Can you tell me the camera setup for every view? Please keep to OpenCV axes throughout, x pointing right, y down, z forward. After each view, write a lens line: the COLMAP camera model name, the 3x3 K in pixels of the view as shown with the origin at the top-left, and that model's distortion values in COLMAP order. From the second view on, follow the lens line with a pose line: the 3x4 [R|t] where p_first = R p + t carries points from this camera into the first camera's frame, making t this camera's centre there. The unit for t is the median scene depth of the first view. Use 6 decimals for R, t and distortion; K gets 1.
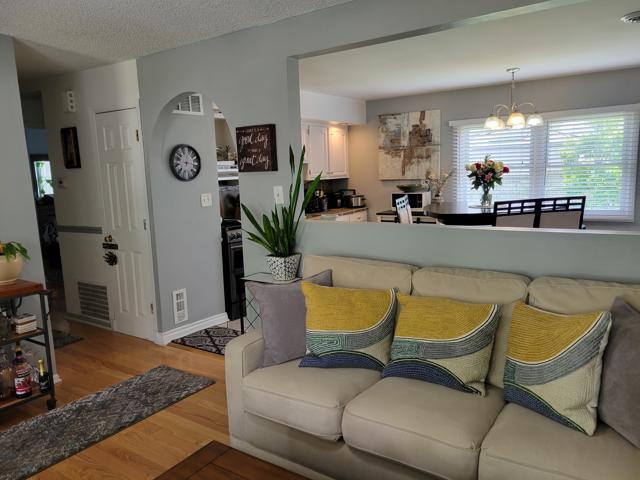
lens RADIAL K [[479.1, 0, 324.8], [0, 479.1, 245.2], [0, 0, 1]] dist [0.058333, -0.038990]
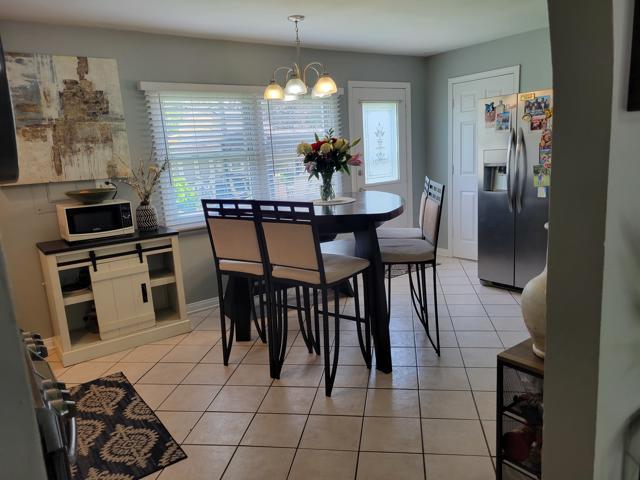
lens RADIAL K [[479.1, 0, 333.8], [0, 479.1, 245.1], [0, 0, 1]] dist [0.058333, -0.038990]
pose [[0.339355, -0.182722, 0.922741, -0.331961], [0.194709, 0.973352, 0.121137, -0.101467], [-0.920286, 0.138557, 0.365890, 0.720626]]
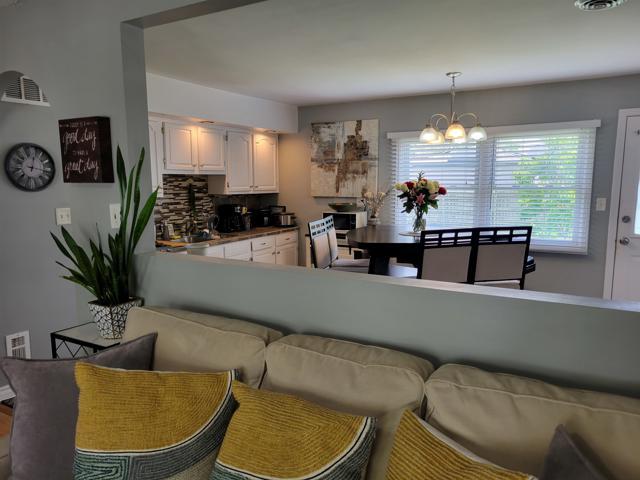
lens RADIAL K [[479.1, 0, 321.7], [0, 479.1, 246.3], [0, 0, 1]] dist [0.058333, -0.038990]
pose [[0.997615, 0.025255, 0.064234, 0.109257], [-0.023700, 0.999410, -0.024853, -0.032425], [-0.064824, 0.023271, 0.997625, 0.172917]]
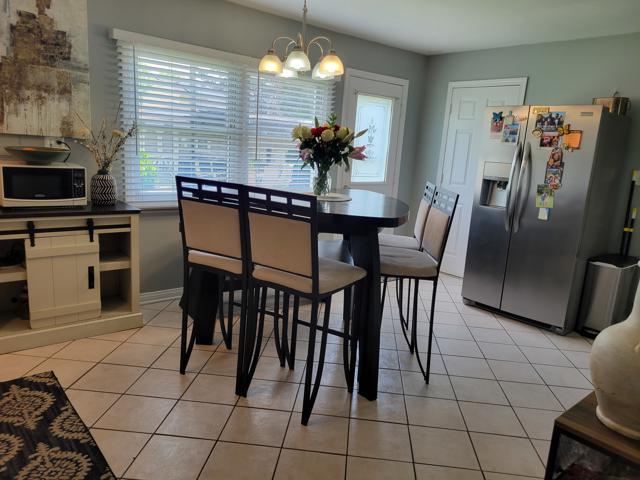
lens RADIAL K [[479.1, 0, 337.2], [0, 479.1, 246.2], [0, 0, 1]] dist [0.058333, -0.038990]
pose [[0.268668, -0.158090, 0.950171, -0.265575], [0.072040, 0.986975, 0.143843, -0.104191], [-0.960535, 0.029805, 0.276557, 0.787836]]
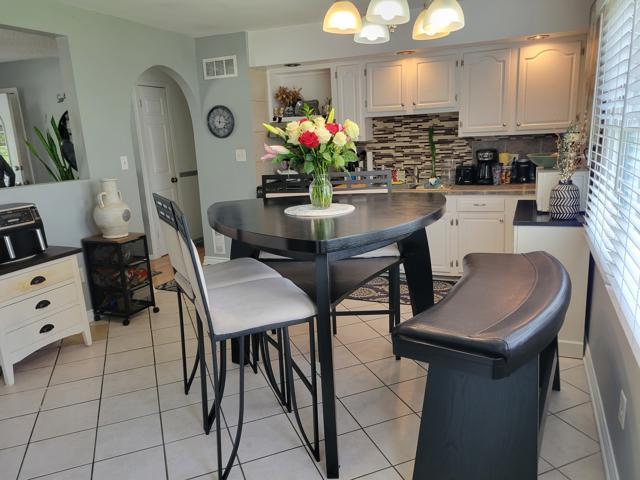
lens RADIAL K [[479.1, 0, 334.4], [0, 479.1, 240.1], [0, 0, 1]] dist [0.058333, -0.038990]
pose [[0.203818, 0.242552, -0.948486, 0.810542], [-0.120874, 0.967645, 0.221477, -0.160389], [0.971518, 0.069507, 0.226542, 0.886529]]
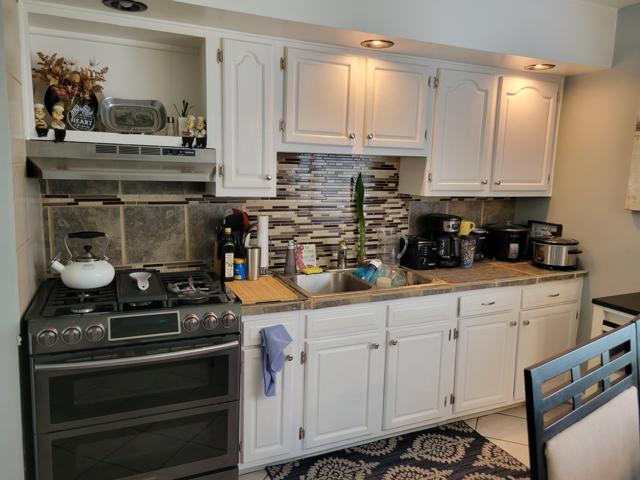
lens RADIAL K [[479.1, 0, 330.1], [0, 479.1, 243.9], [0, 0, 1]] dist [0.058333, -0.038990]
pose [[0.851858, 0.144062, -0.503571, 0.156639], [-0.142875, 0.988883, 0.041208, -0.127211], [0.503909, 0.036845, 0.862971, 0.755977]]
